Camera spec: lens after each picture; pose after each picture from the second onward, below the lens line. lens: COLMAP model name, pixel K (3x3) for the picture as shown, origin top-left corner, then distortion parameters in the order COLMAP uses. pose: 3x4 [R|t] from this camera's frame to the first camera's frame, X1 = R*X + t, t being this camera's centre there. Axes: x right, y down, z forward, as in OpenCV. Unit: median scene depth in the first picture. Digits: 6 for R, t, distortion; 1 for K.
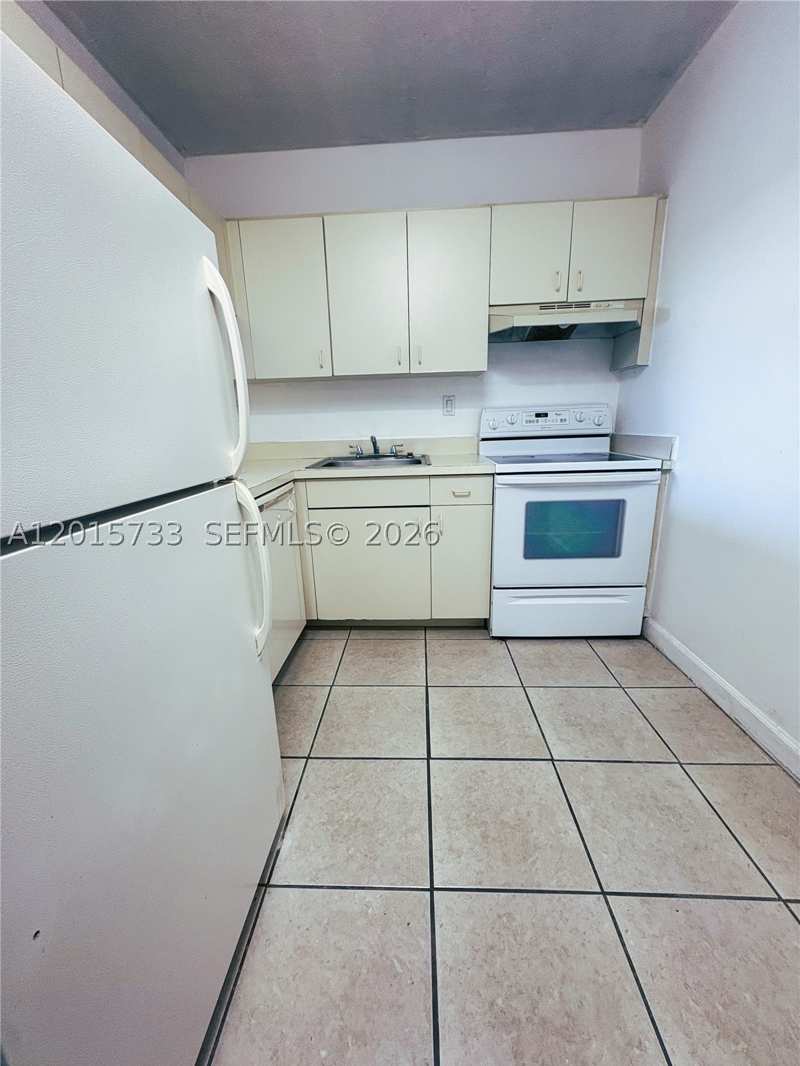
lens RADIAL K [[438.0, 0, 400.0], [0, 438.0, 533.0], [0, 0, 1]] dist [-0.001826, -0.000326]
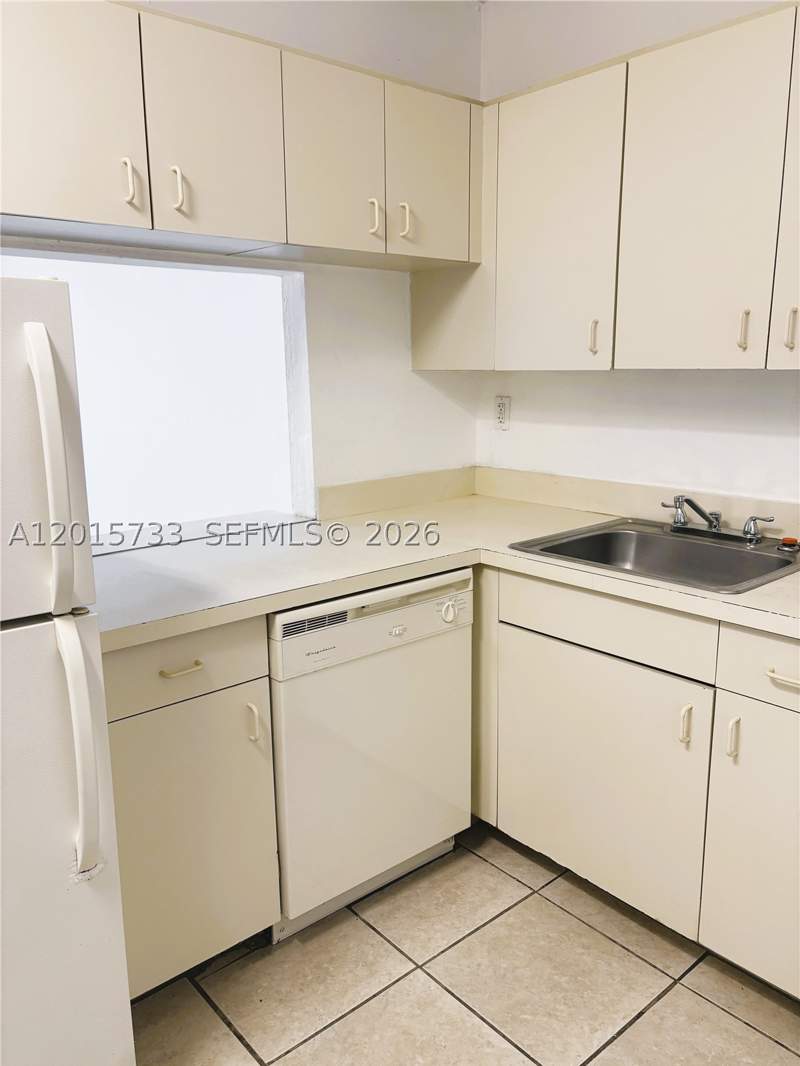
lens RADIAL K [[804.4, 0, 400.0], [0, 804.4, 533.0], [0, 0, 1]] dist [-0.006310, -0.004149]
pose [[0.677902, 0.174196, -0.714216, 0.394899], [-0.192831, 0.979638, 0.055906, -0.196926], [0.709411, 0.099824, 0.697689, 0.232712]]
